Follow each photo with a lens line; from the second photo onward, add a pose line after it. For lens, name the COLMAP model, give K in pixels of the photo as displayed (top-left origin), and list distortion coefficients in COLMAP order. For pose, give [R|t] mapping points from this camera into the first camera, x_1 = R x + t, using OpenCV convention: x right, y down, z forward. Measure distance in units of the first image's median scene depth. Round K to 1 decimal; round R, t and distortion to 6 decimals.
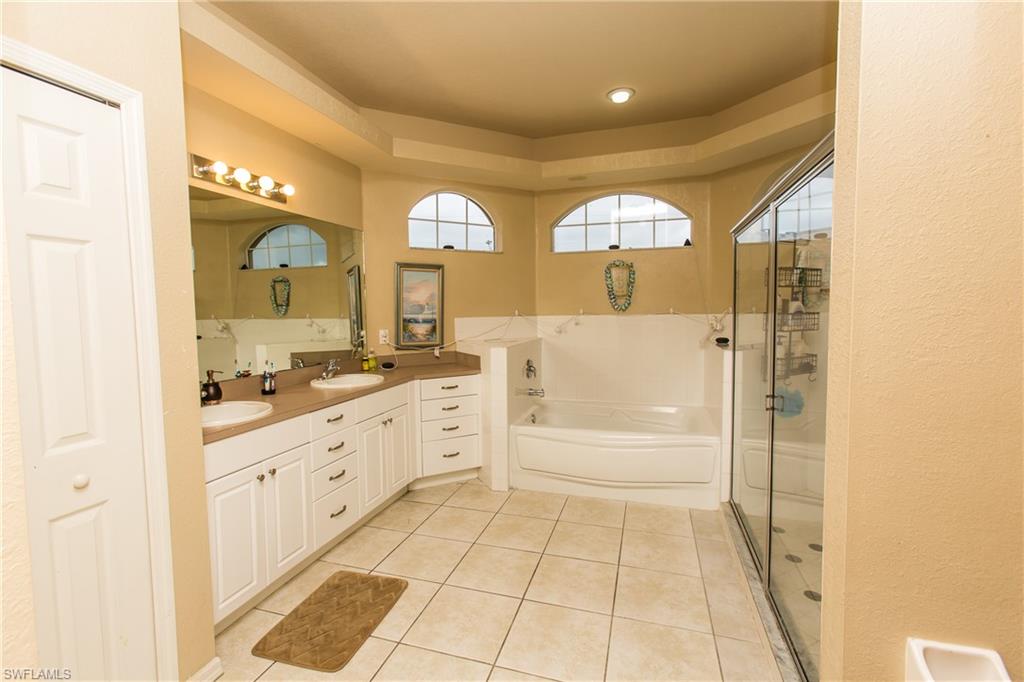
lens RADIAL K [[451.3, 0, 510.7], [0, 451.3, 334.9], [0, 0, 1]] dist [-0.017339, 0.017722]
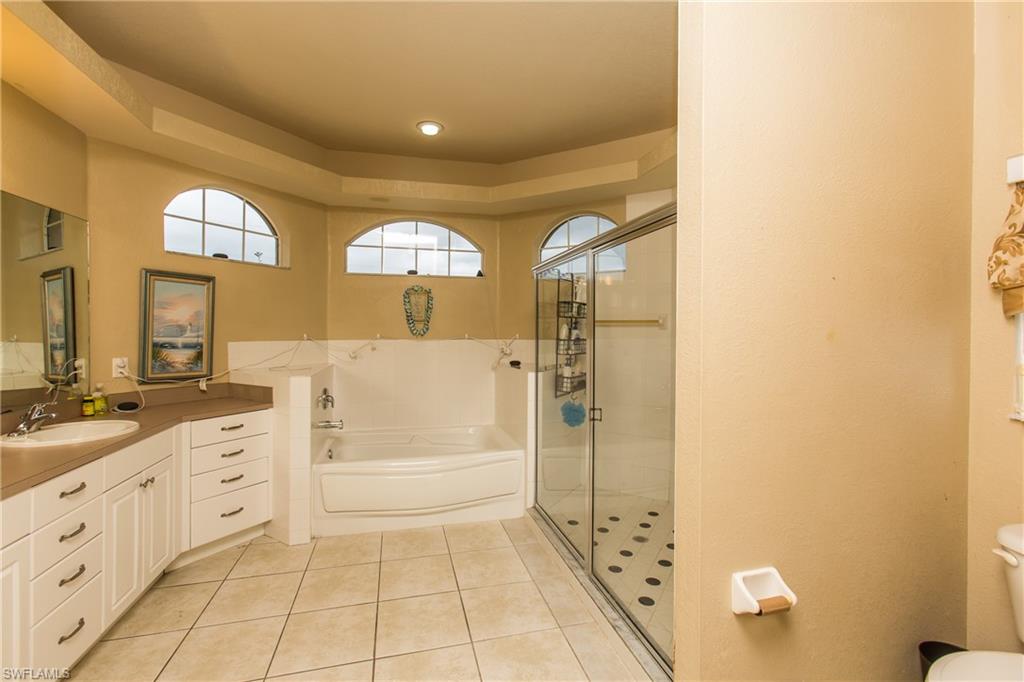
lens RADIAL K [[451.3, 0, 510.7], [0, 451.3, 334.9], [0, 0, 1]] dist [-0.017339, 0.017722]
pose [[0.851709, 0.012357, 0.523869, -0.128399], [0.015481, 0.998692, -0.048726, -0.003202], [-0.523786, 0.049610, 0.850404, 0.041457]]
